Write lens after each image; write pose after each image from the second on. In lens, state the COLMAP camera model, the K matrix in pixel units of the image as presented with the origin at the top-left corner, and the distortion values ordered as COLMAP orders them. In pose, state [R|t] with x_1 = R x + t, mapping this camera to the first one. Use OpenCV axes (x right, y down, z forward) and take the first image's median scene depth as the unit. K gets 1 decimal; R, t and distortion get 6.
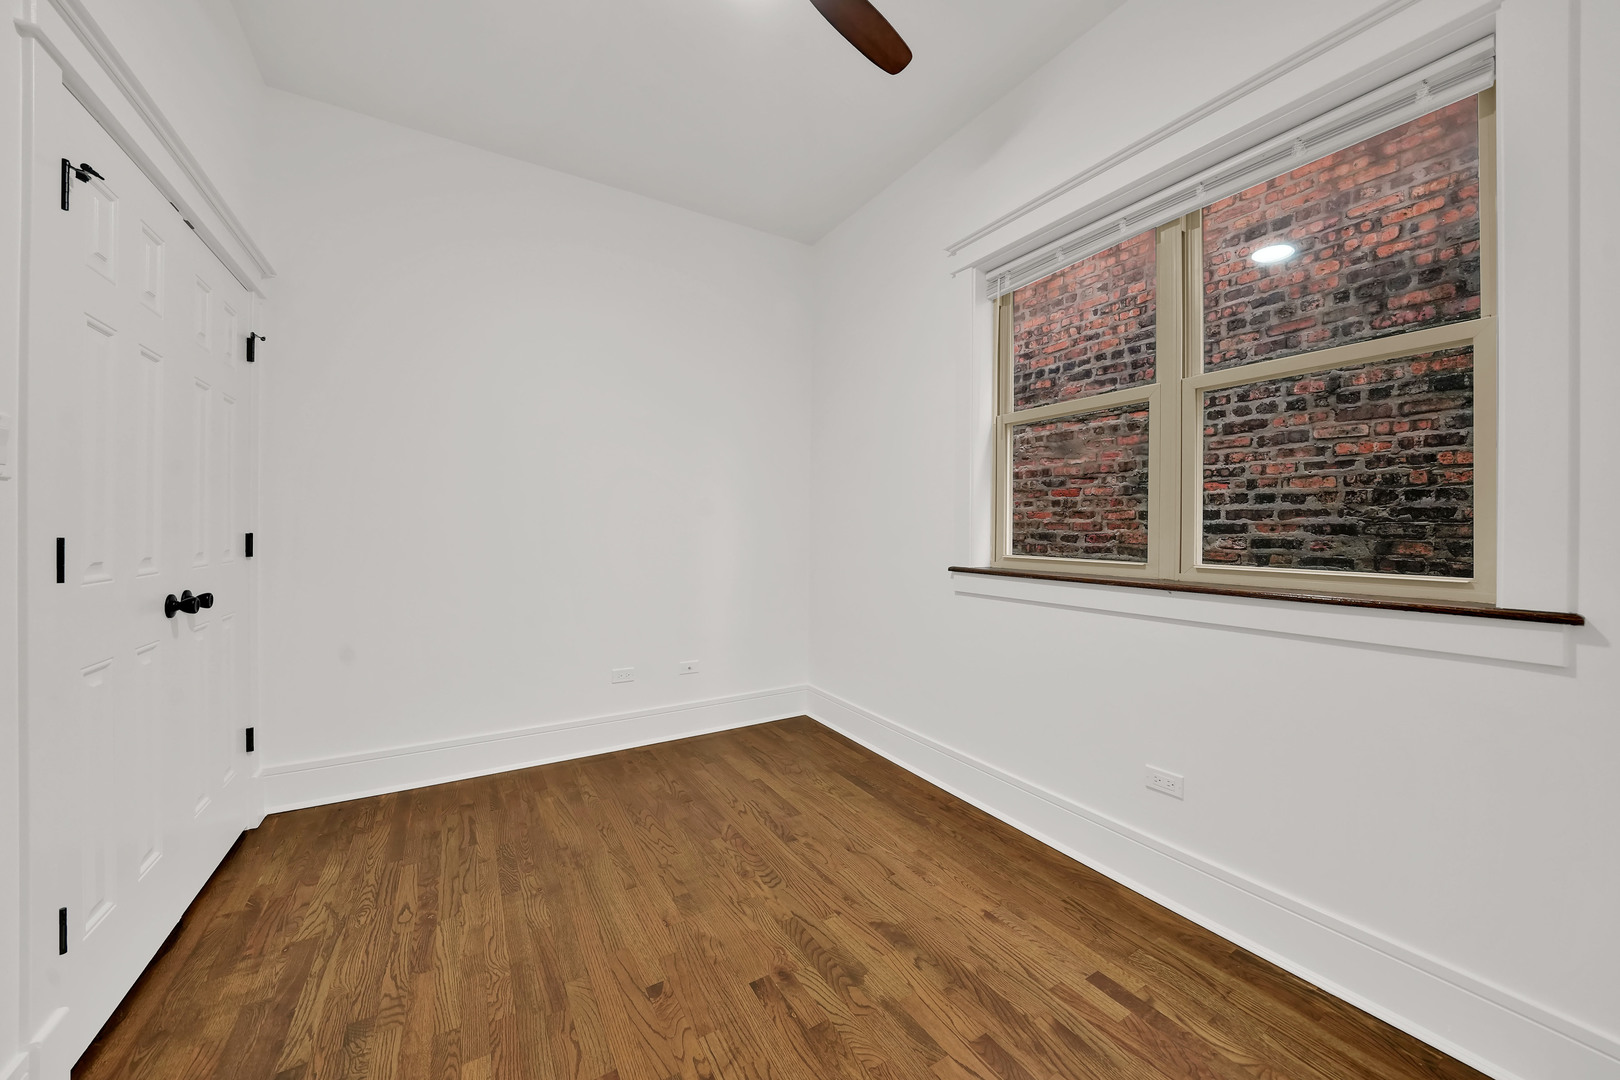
lens RADIAL K [[589.9, 0, 787.7], [0, 589.9, 534.4], [0, 0, 1]] dist [-0.016117, -0.000052]
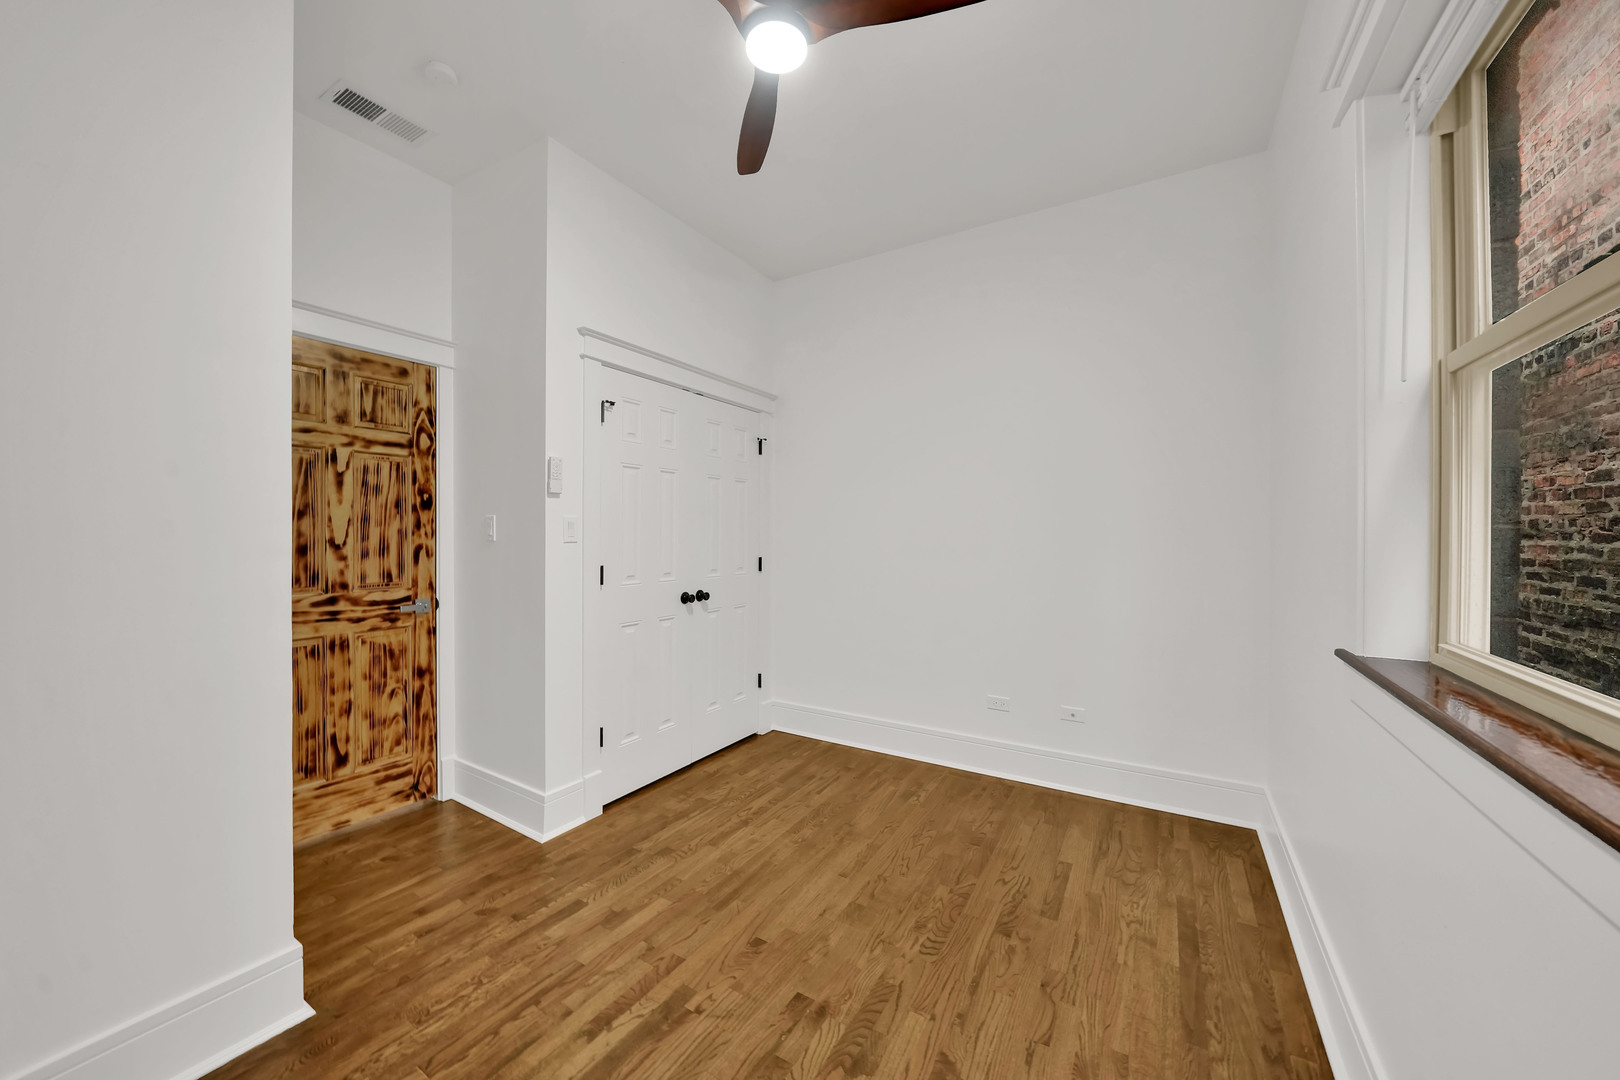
lens RADIAL K [[565.9, 0, 792.8], [0, 565.9, 543.4], [0, 0, 1]] dist [-0.014893, -0.000018]
pose [[0.461701, 0.006343, -0.887013, 0.661874], [-0.003999, 0.999979, 0.005070, -0.059708], [0.887027, 0.001206, 0.461716, 0.391335]]
